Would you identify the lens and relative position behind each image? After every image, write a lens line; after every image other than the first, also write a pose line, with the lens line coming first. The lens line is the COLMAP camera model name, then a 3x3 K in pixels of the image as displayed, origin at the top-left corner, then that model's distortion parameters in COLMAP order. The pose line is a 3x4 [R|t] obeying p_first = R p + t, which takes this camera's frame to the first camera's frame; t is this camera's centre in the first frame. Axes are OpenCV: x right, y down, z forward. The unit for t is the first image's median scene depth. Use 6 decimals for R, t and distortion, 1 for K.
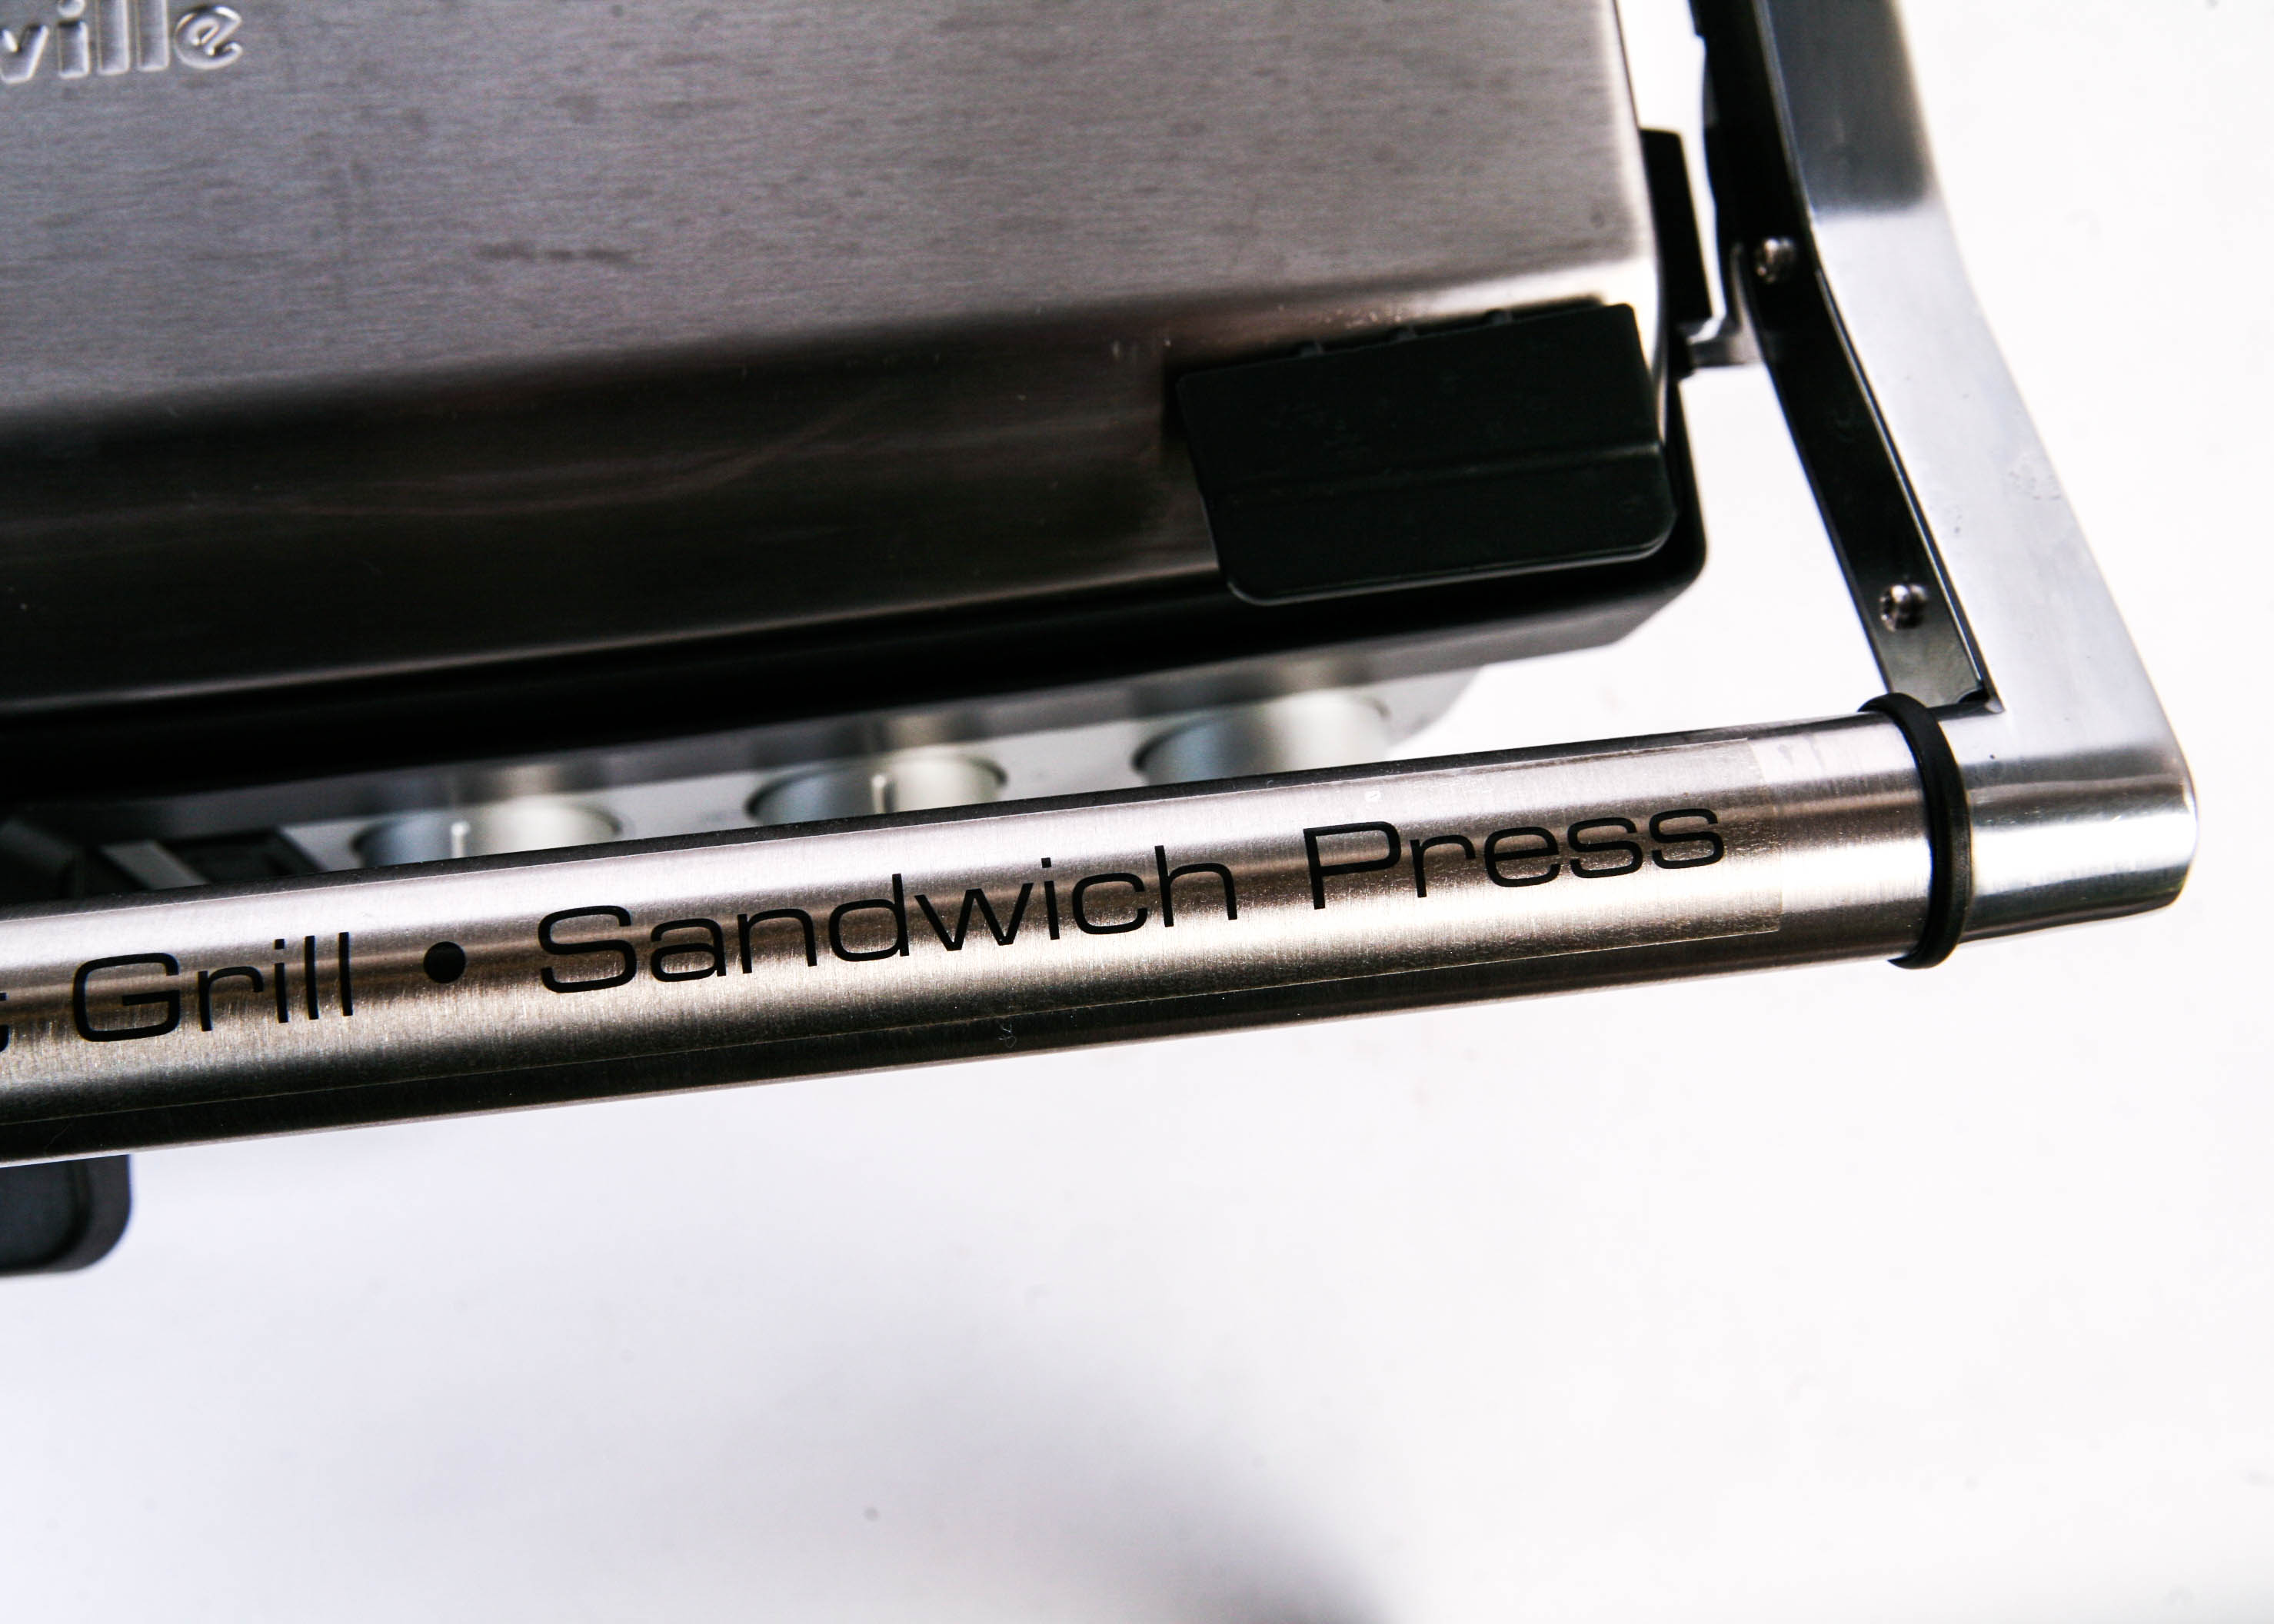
lens RADIAL K [[1907.4, 0, 1137.0], [0, 1907.4, 812.0], [0, 0, 1]] dist [-0.002501, 0.001202]
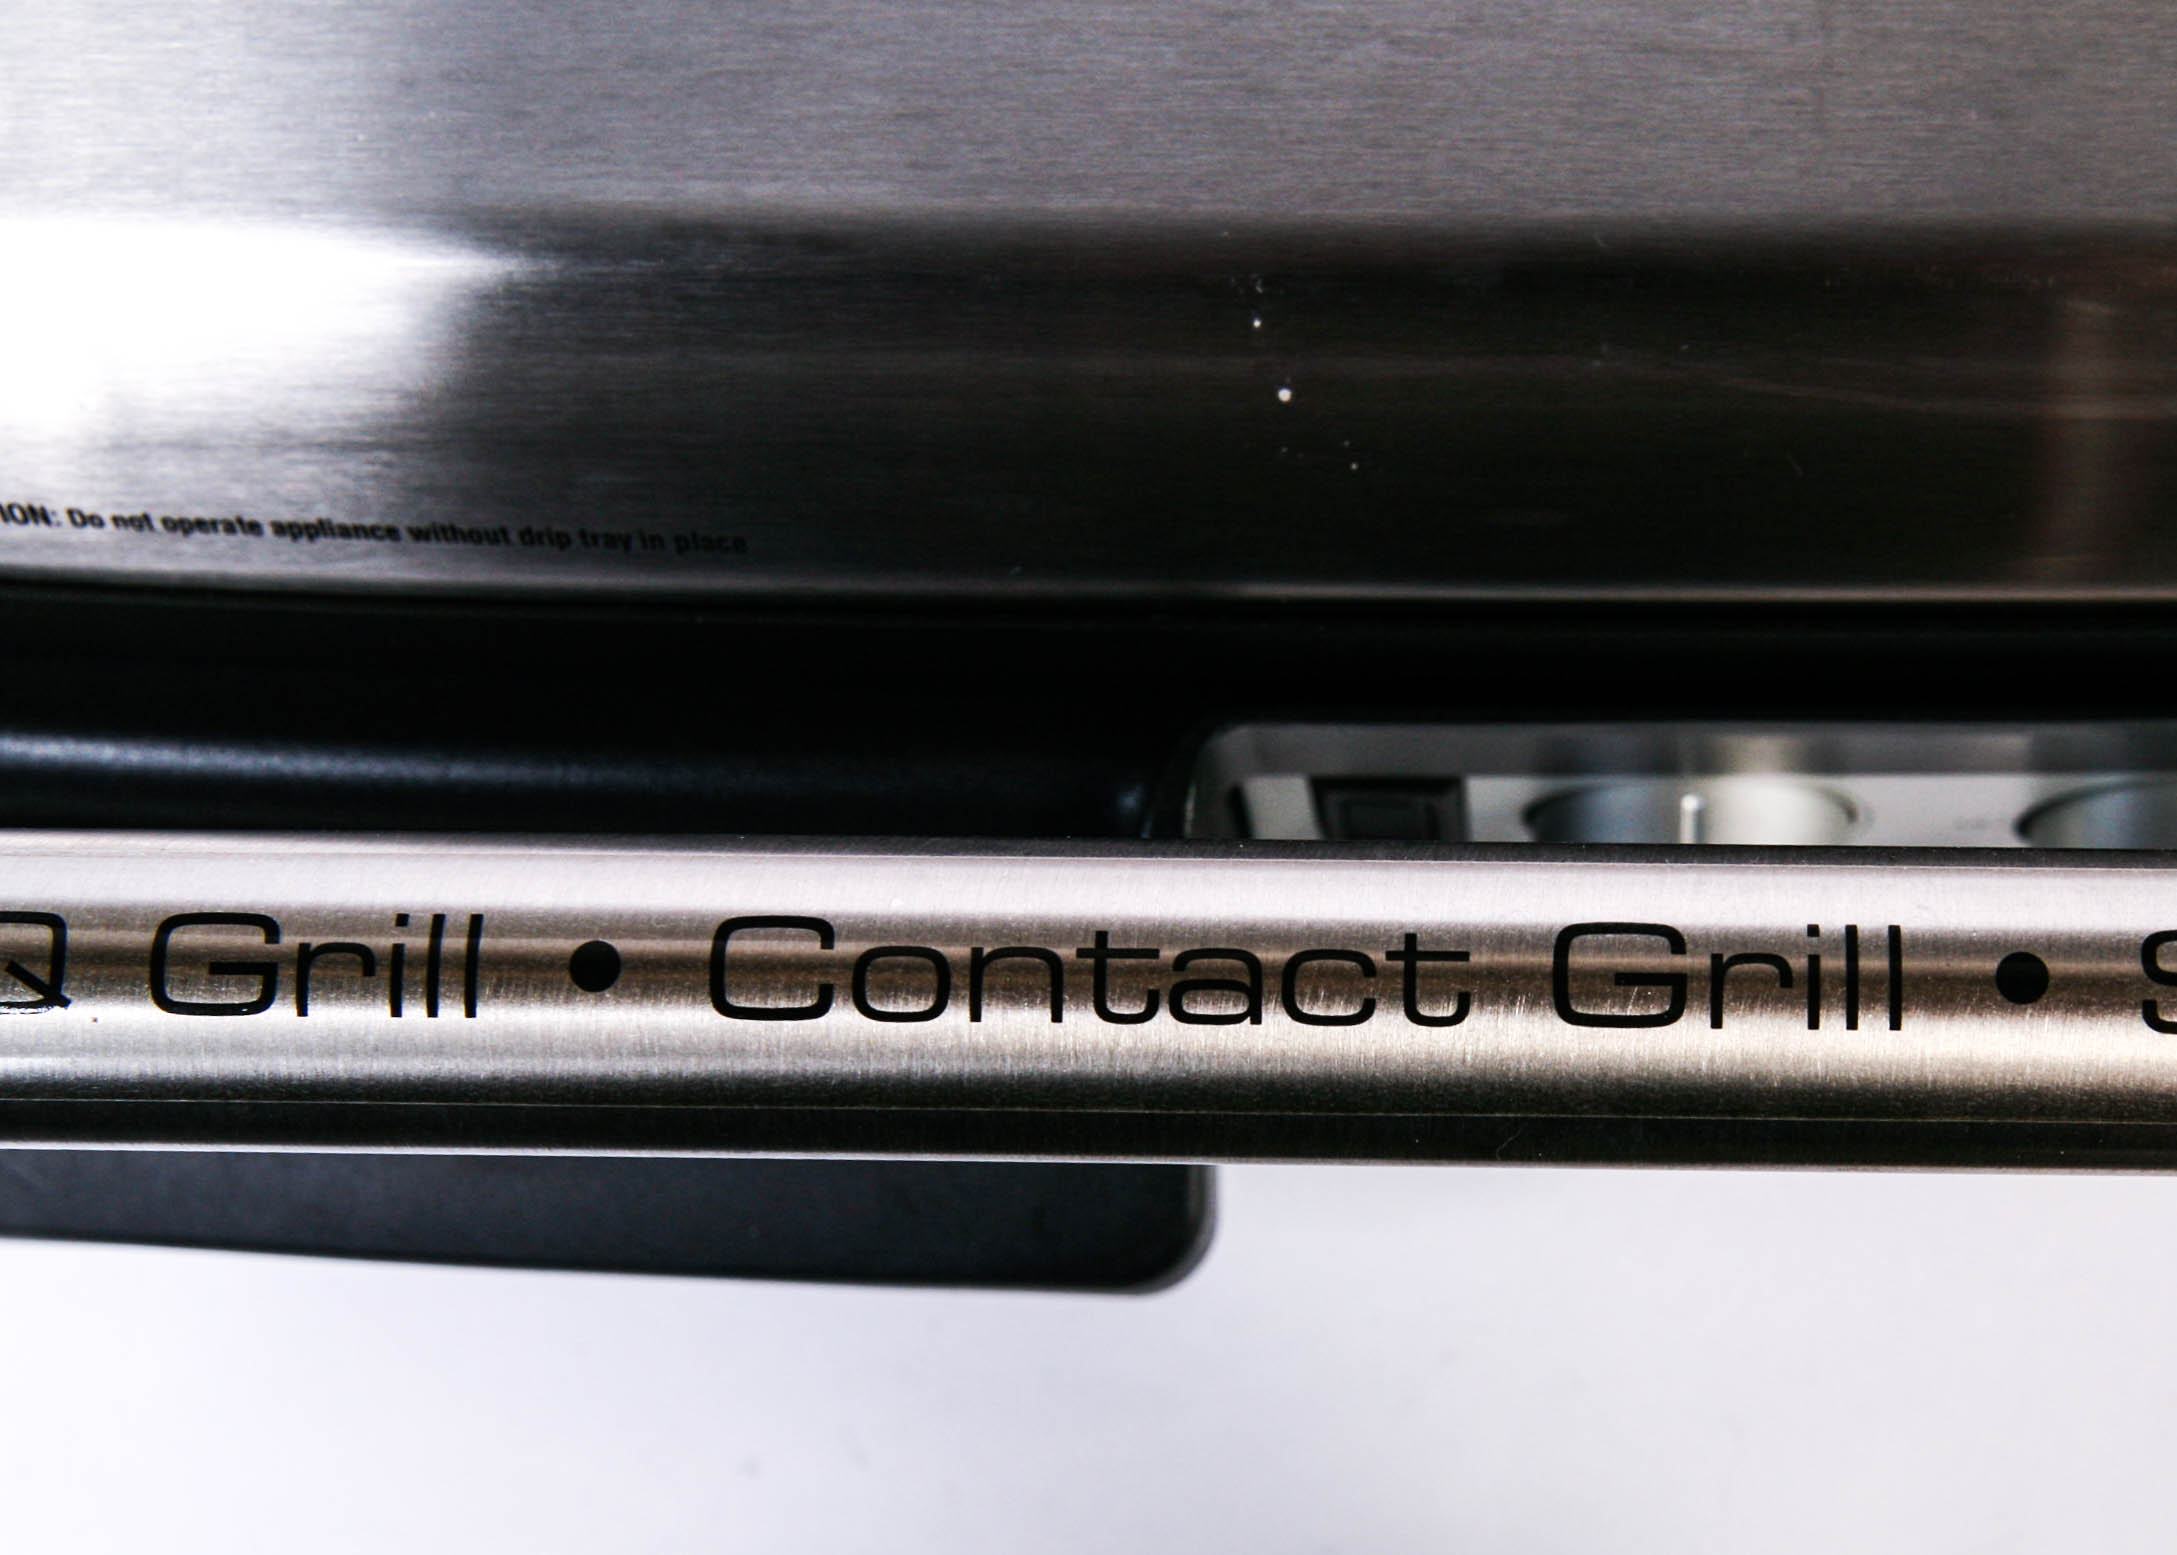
lens RADIAL K [[2506.5, 0, 1088.6], [0, 2506.5, 1034.7], [0, 0, 1]] dist [-0.115955, 0.097218]
pose [[0.989873, 0.117935, -0.079012, -0.588673], [-0.112017, 0.990829, 0.075564, 0.060244], [0.087199, -0.065948, 0.994006, -0.050605]]
